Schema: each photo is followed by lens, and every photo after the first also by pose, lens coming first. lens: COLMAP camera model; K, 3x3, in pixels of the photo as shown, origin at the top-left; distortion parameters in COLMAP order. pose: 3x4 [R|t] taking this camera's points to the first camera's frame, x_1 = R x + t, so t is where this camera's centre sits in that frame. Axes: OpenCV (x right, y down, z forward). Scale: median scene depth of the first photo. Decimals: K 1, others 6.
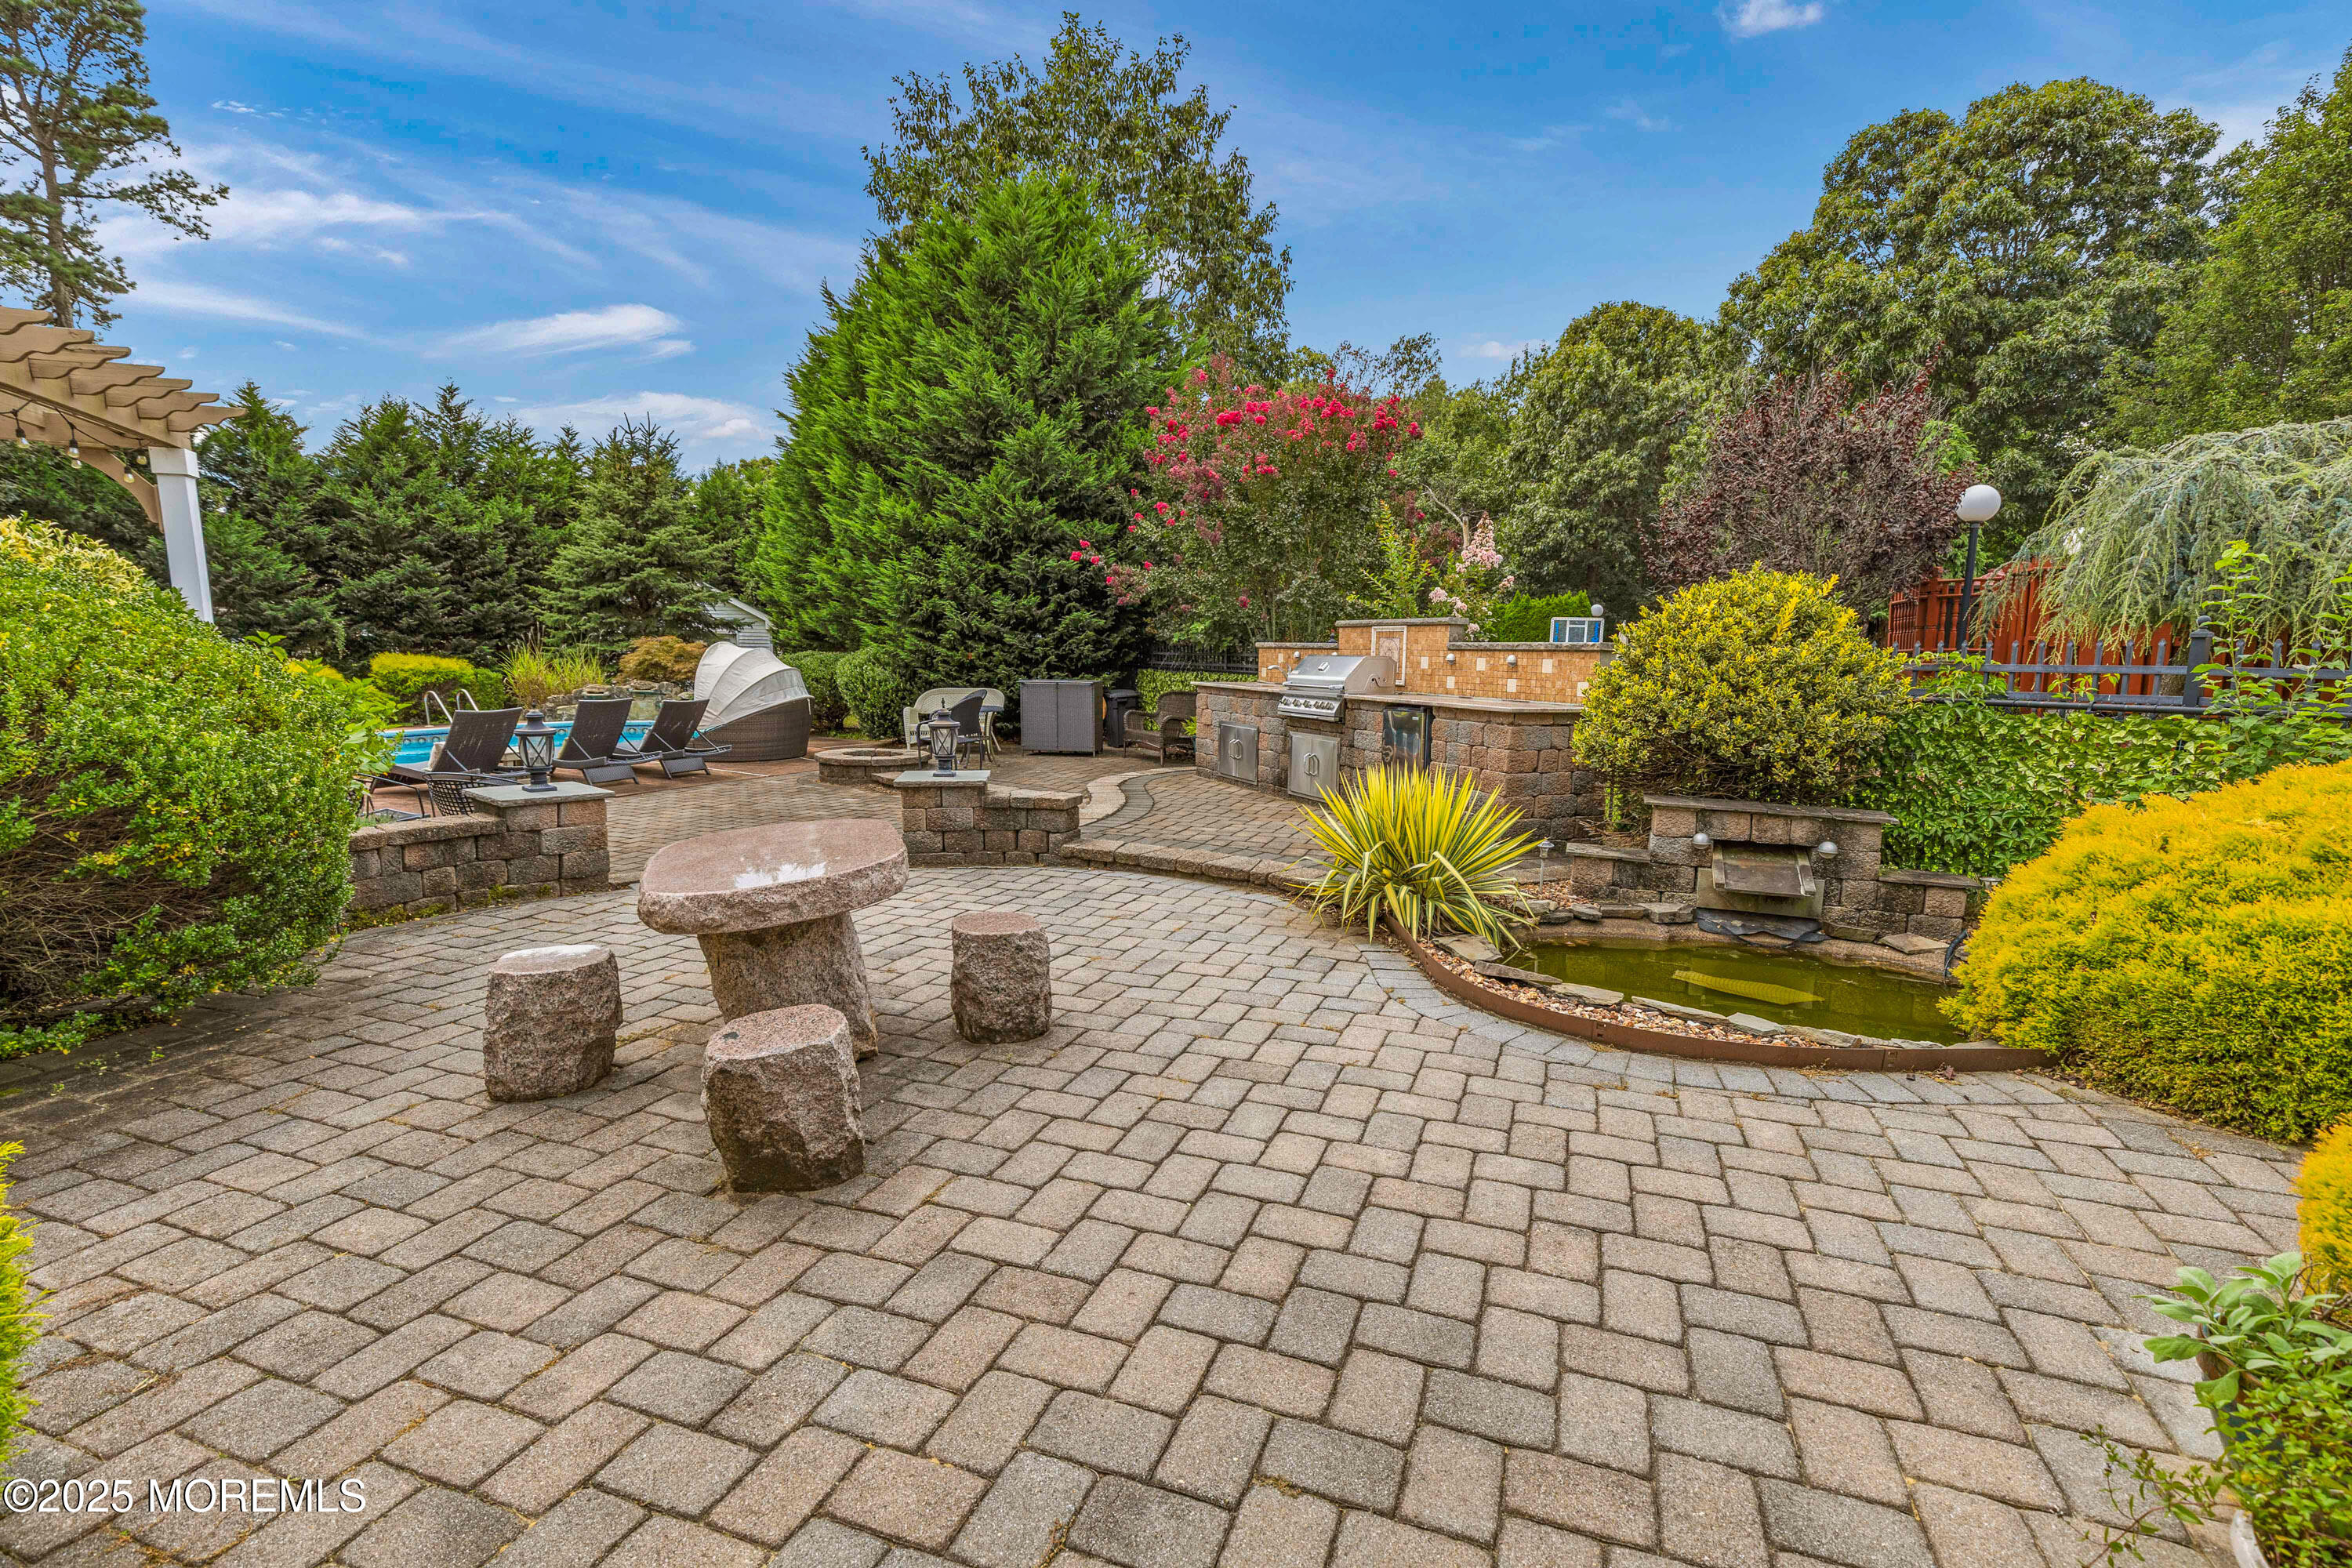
lens RADIAL K [[1083.0, 0, 1161.7], [0, 1083.0, 801.7], [0, 0, 1]] dist [0.003238, 0.000558]
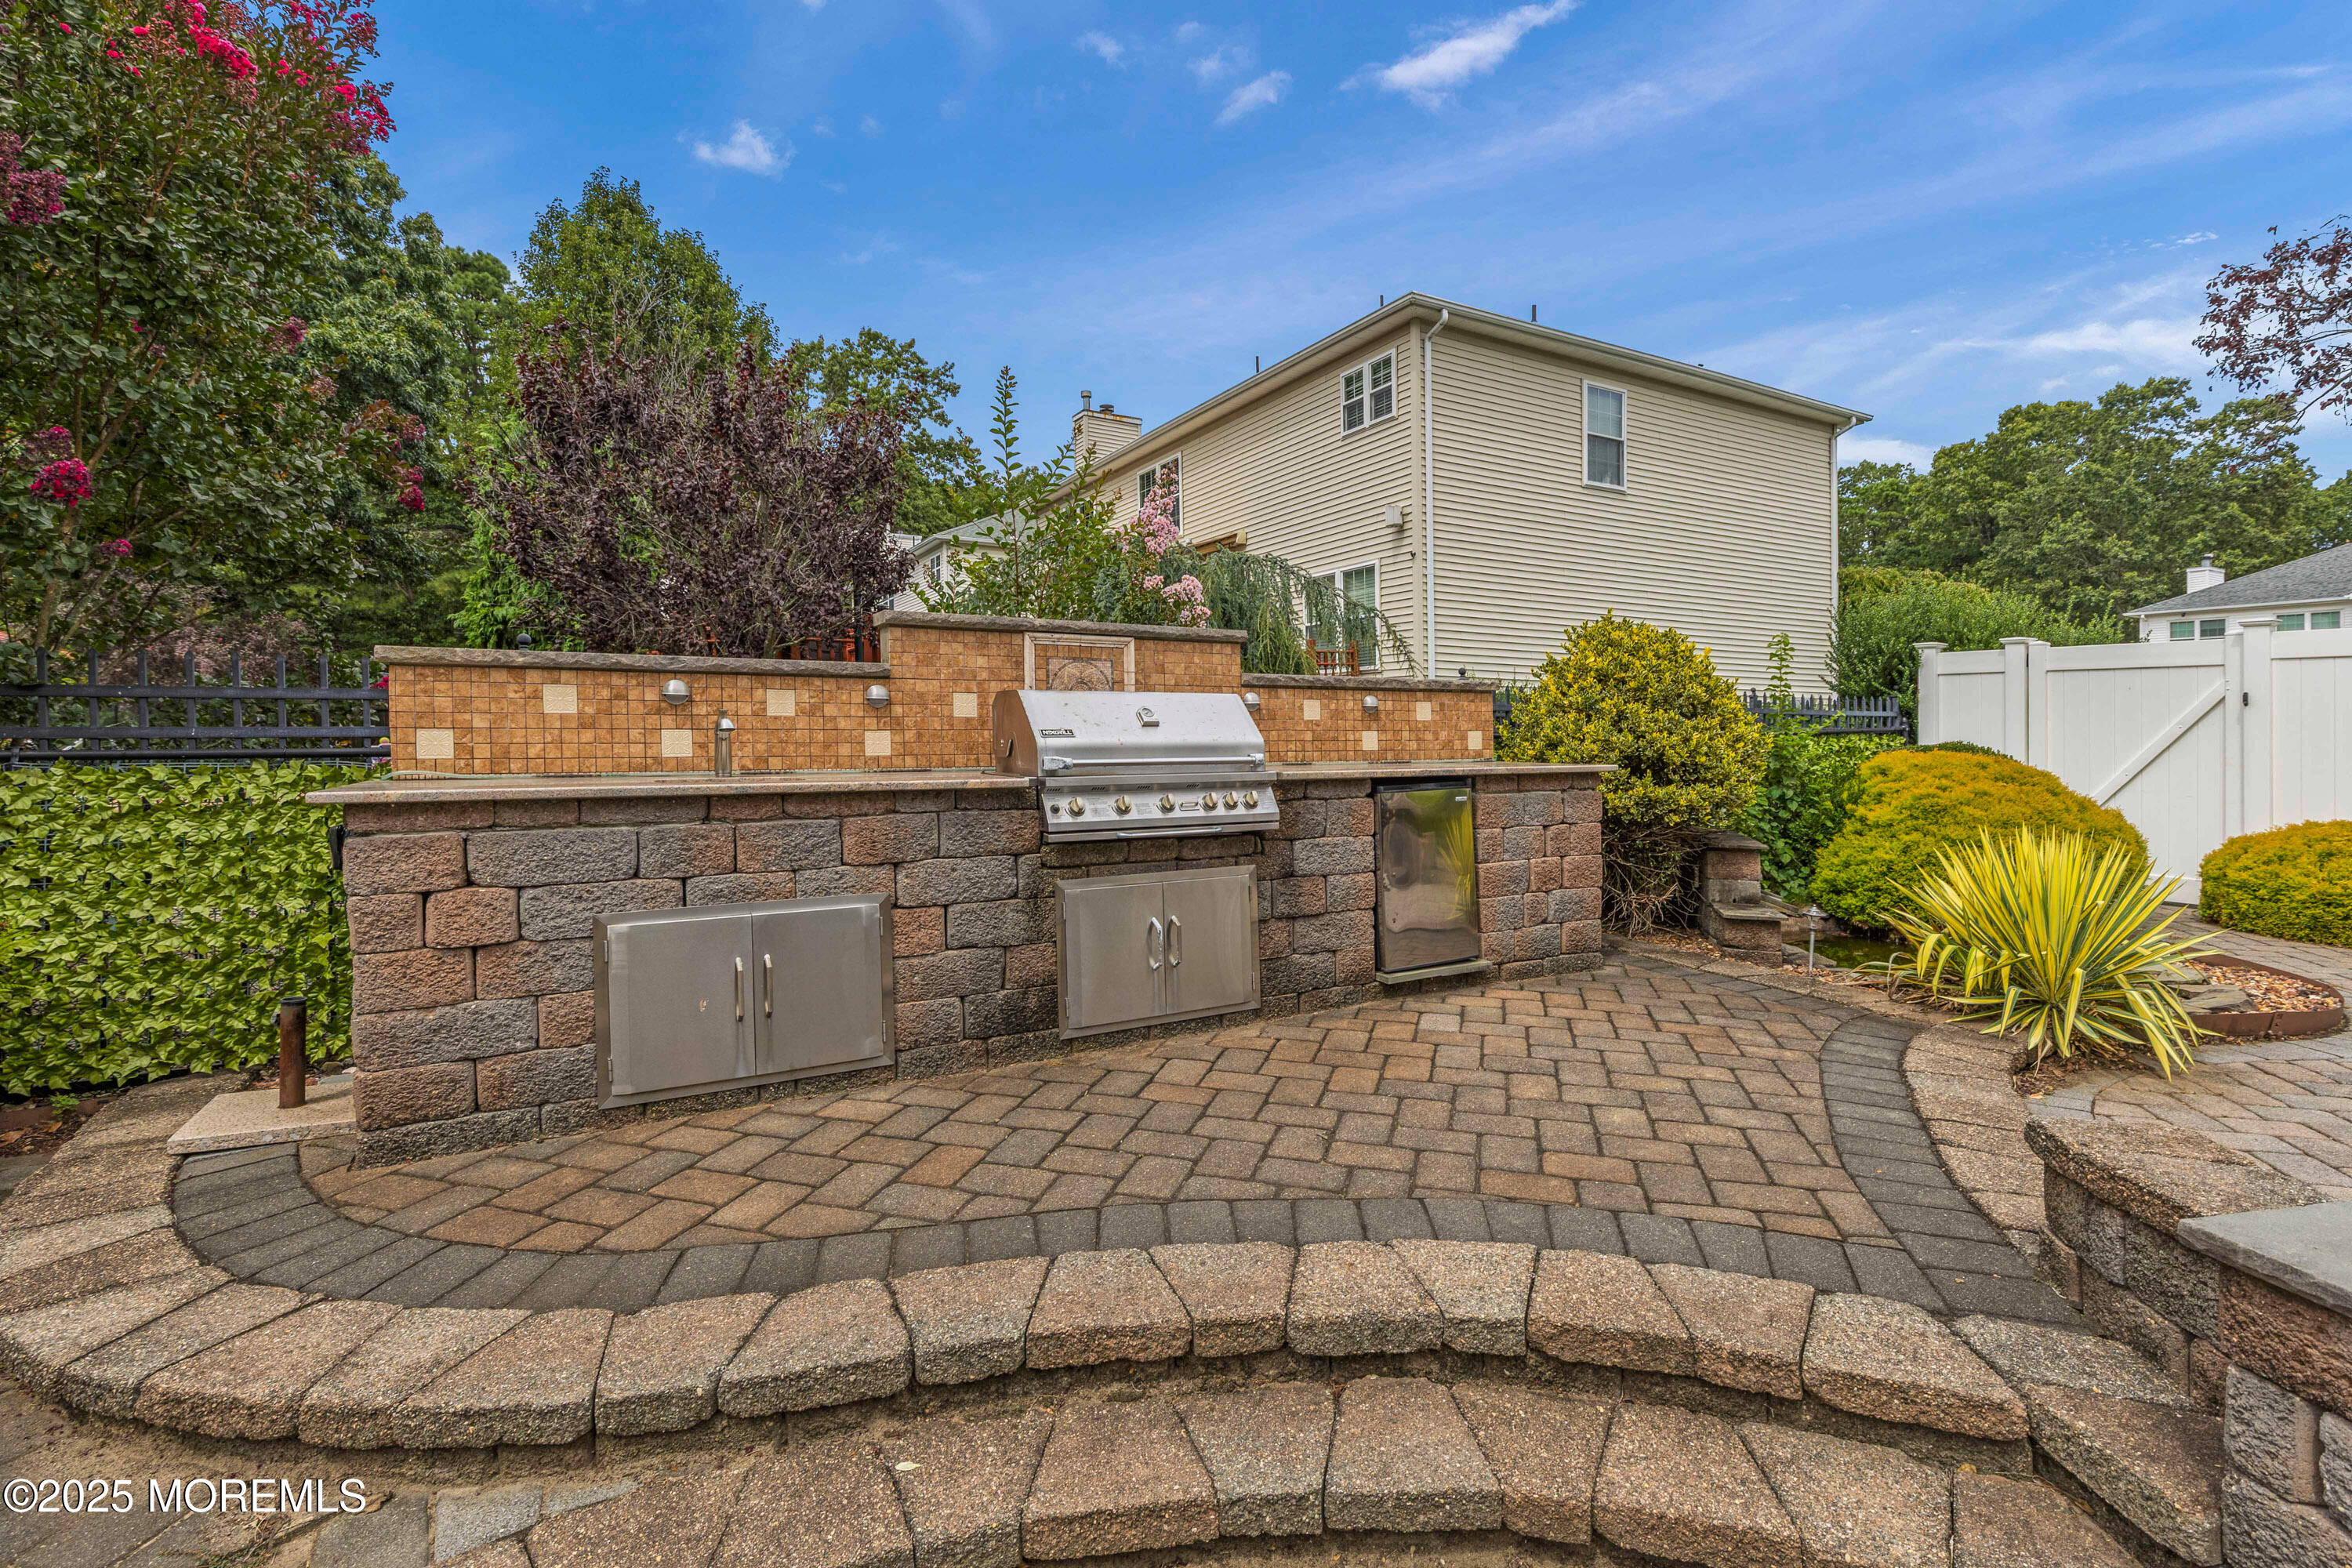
lens RADIAL K [[1083.0, 0, 1211.7], [0, 1083.0, 703.4], [0, 0, 1]] dist [0.003238, 0.000558]
pose [[-0.122852, 0.001211, 0.992424, -0.166251], [0.131534, 0.991197, 0.015073, -0.076236], [-0.983670, 0.132389, -0.121930, 0.586309]]
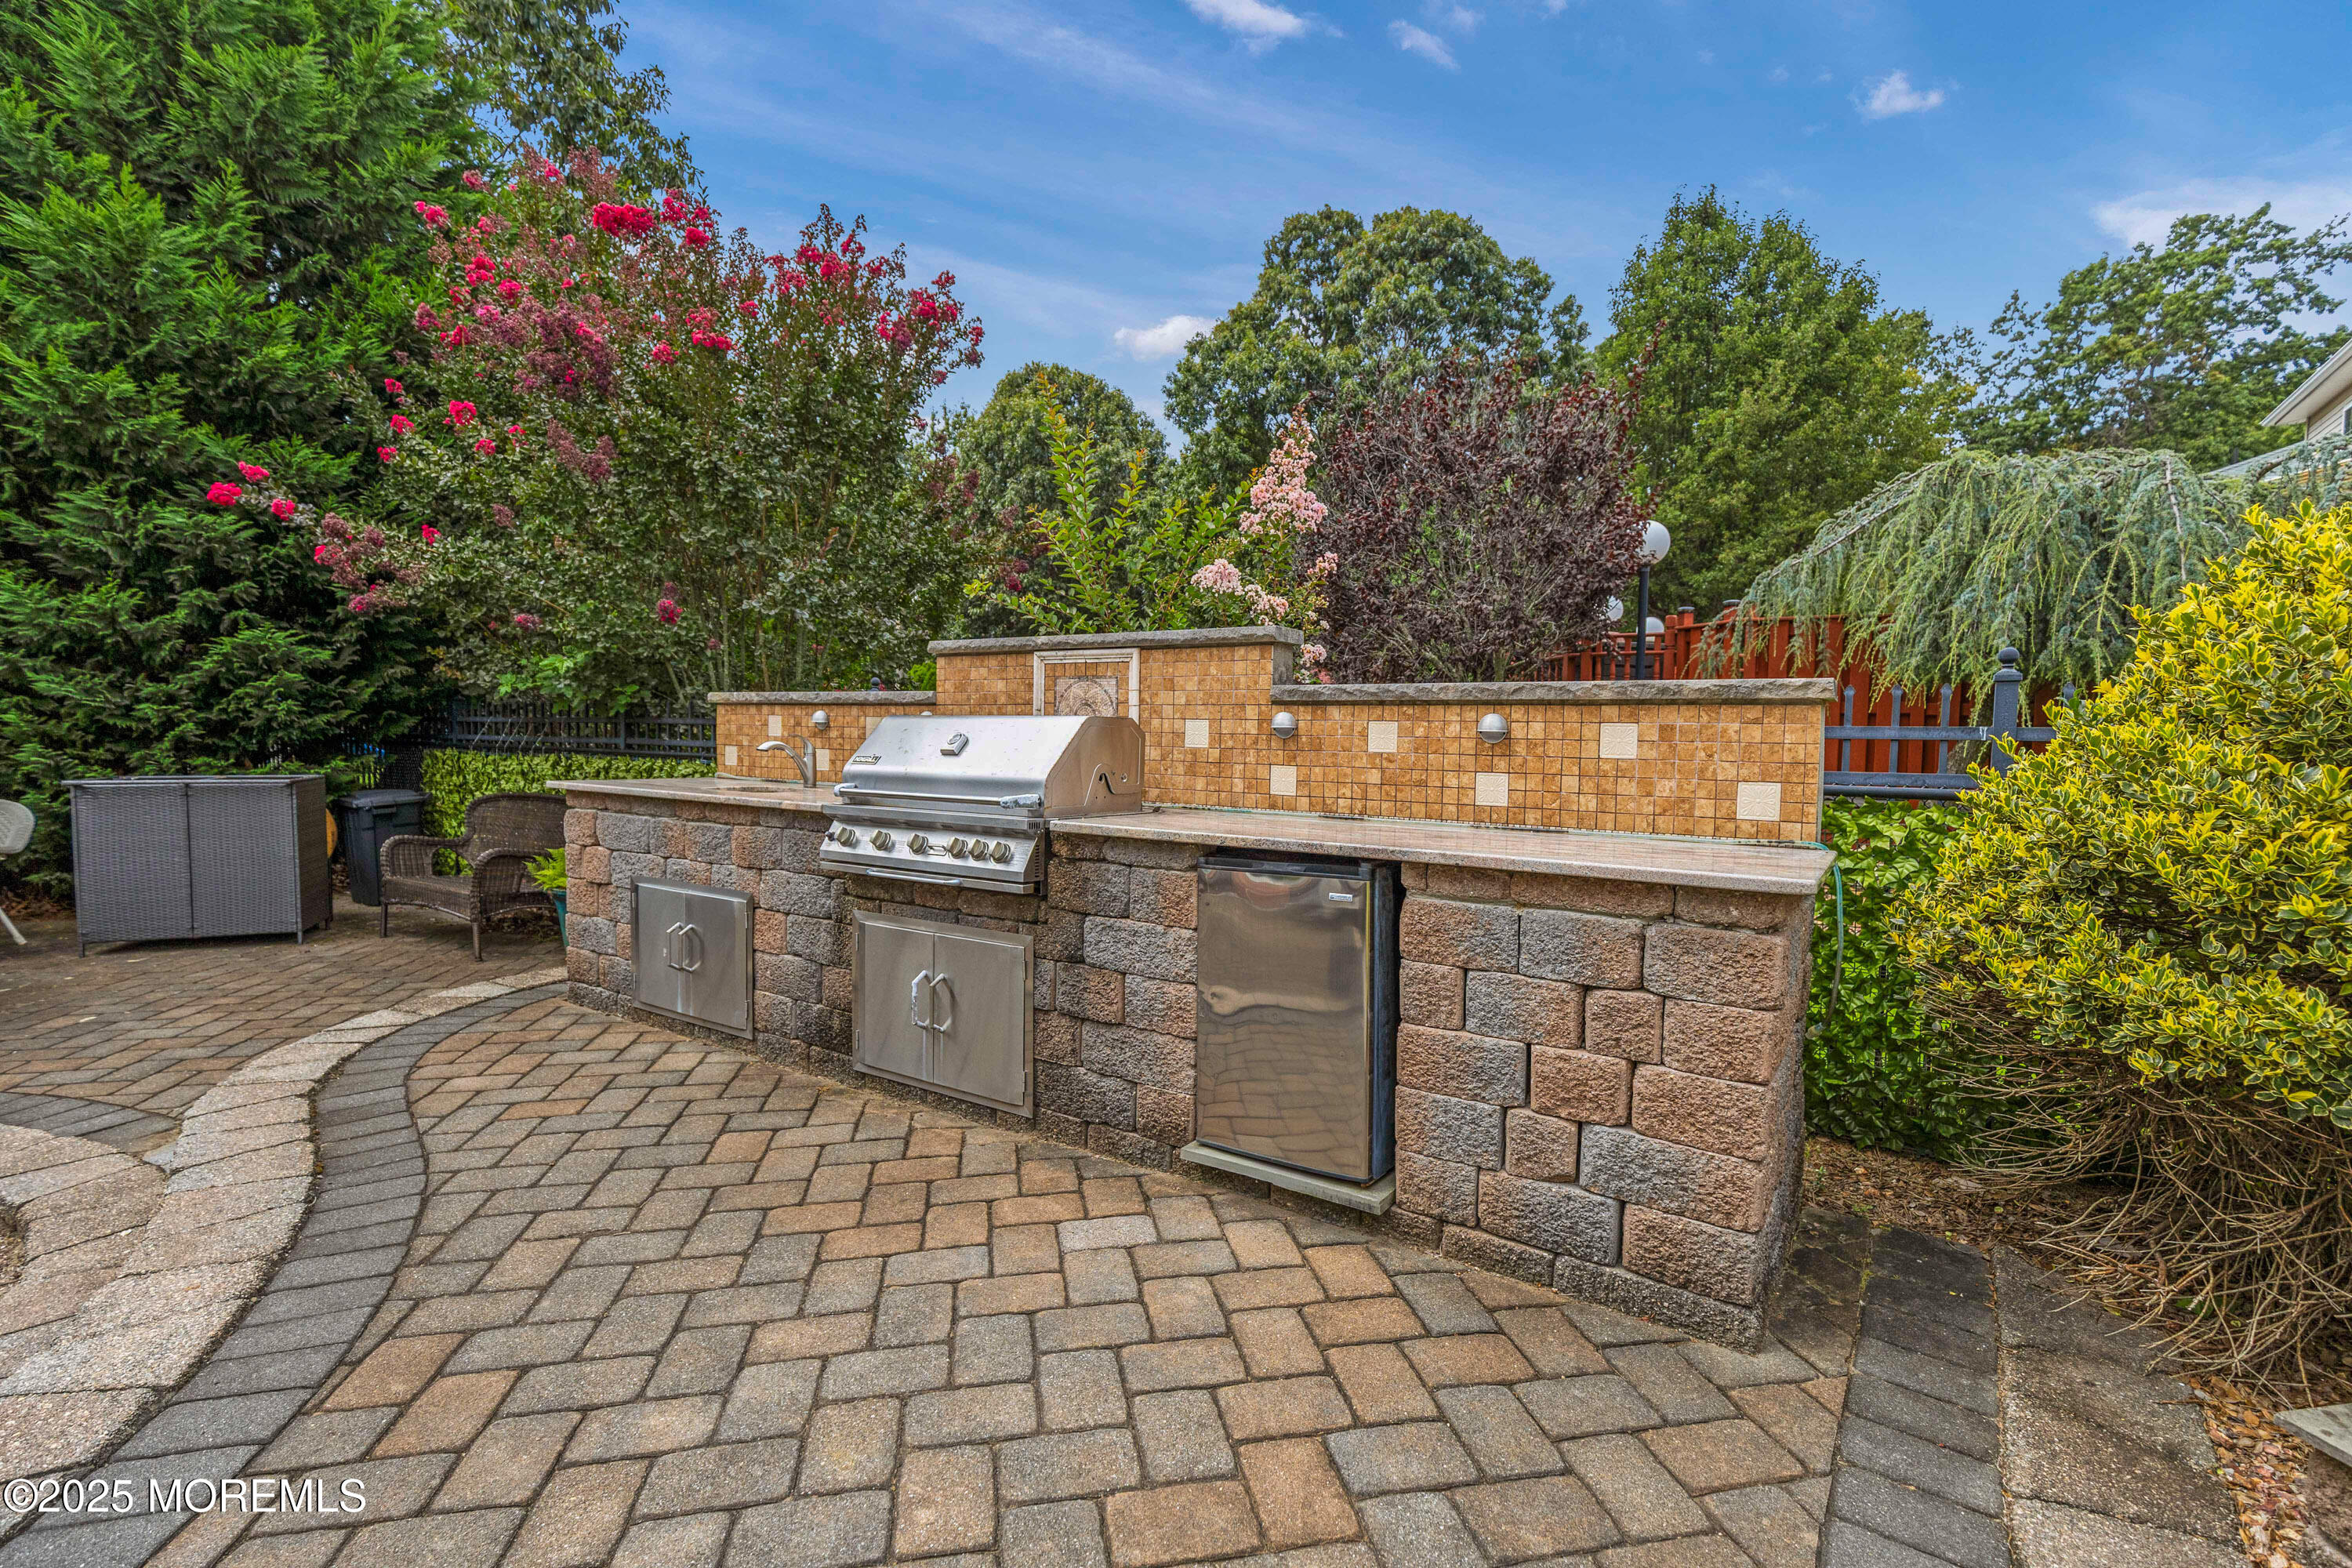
lens RADIAL K [[1083.0, 0, 1208.6], [0, 1083.0, 774.1], [0, 0, 1]] dist [0.003238, 0.000558]
pose [[0.836841, -0.025732, 0.546840, 0.008188], [0.075050, 0.994856, -0.068037, -0.046463], [-0.542277, 0.097977, 0.834468, 0.360196]]
